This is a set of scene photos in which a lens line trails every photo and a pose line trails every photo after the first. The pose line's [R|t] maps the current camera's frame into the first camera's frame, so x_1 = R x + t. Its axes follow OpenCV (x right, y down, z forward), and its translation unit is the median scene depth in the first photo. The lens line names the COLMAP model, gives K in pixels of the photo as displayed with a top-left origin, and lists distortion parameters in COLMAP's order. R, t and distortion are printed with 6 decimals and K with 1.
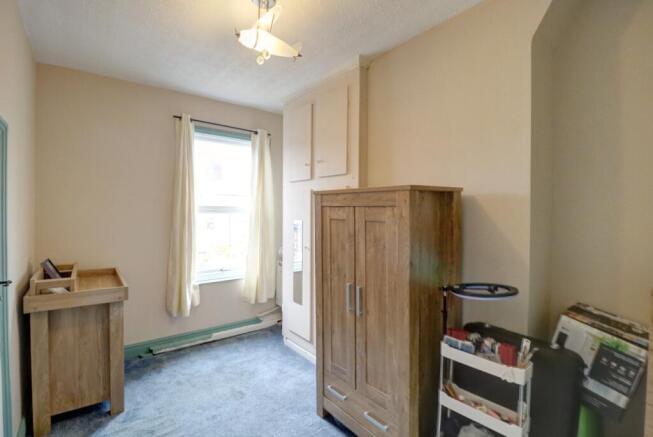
lens RADIAL K [[319.6, 0, 326.5], [0, 319.6, 218.5], [0, 0, 1]] dist [-0.002753, -0.000314]
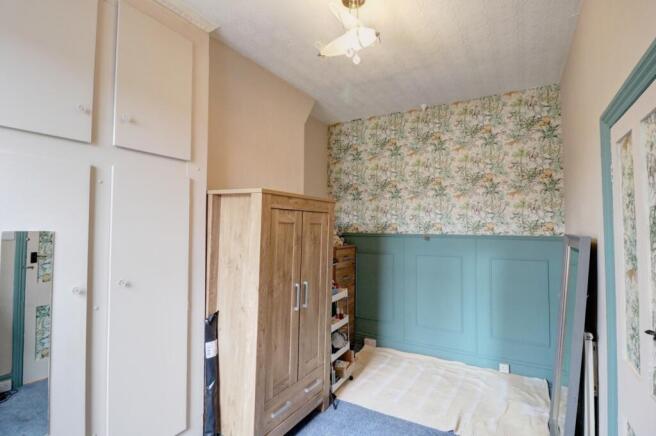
lens RADIAL K [[304.1, 0, 328.0], [0, 304.1, 218.0], [0, 0, 1]] dist [-0.012086, -0.000613]
pose [[-0.319069, 0.005846, 0.947713, -0.898270], [0.002440, 0.999983, -0.005347, -0.007196], [-0.947728, 0.000607, -0.319078, 1.213601]]
